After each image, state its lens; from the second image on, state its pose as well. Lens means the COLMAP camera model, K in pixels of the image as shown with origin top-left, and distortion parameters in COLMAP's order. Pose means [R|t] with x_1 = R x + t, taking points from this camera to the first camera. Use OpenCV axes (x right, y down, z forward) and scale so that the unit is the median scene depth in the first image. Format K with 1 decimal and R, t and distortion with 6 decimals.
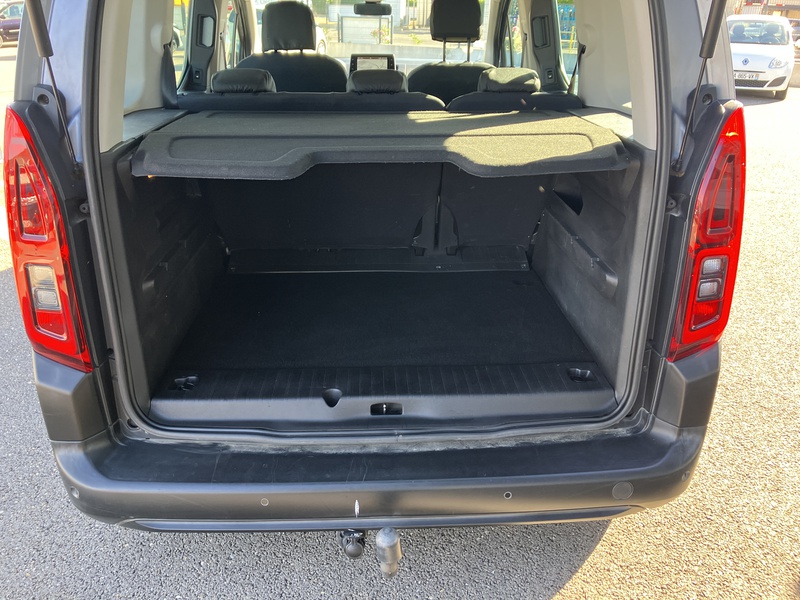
lens RADIAL K [[652.2, 0, 405.0], [0, 652.2, 303.1], [0, 0, 1]] dist [0.038774, -0.053047]
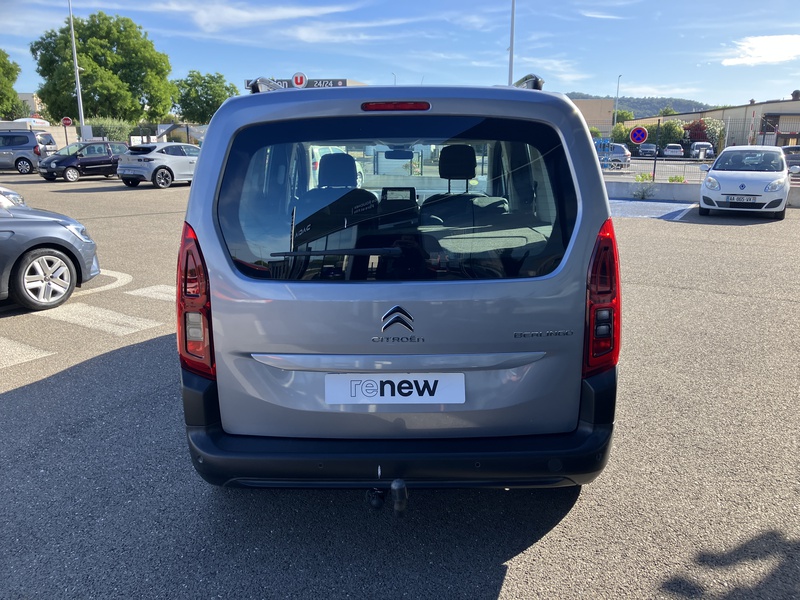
lens RADIAL K [[652.2, 0, 399.5], [0, 652.2, 302.0], [0, 0, 1]] dist [0.038774, -0.053047]
pose [[0.998338, -0.001378, -0.057617, 0.030774], [-0.009070, 0.983502, -0.180668, 0.097542], [0.056915, 0.180891, 0.981855, -0.285847]]
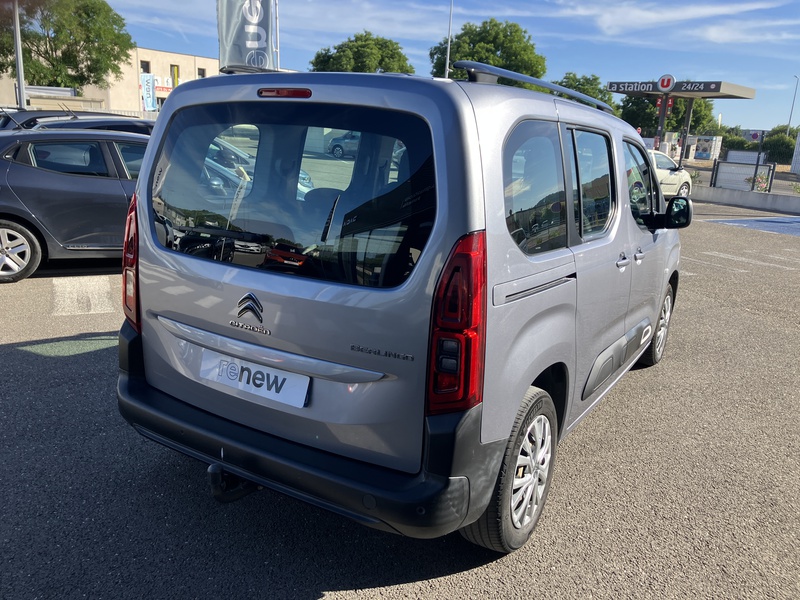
lens RADIAL K [[652.2, 0, 403.9], [0, 652.2, 298.2], [0, 0, 1]] dist [0.038774, -0.053047]
pose [[0.830266, 0.166403, -0.531947, 0.514661], [-0.267017, 0.956496, -0.117551, 0.013871], [0.489244, 0.239637, 0.838579, -0.089482]]
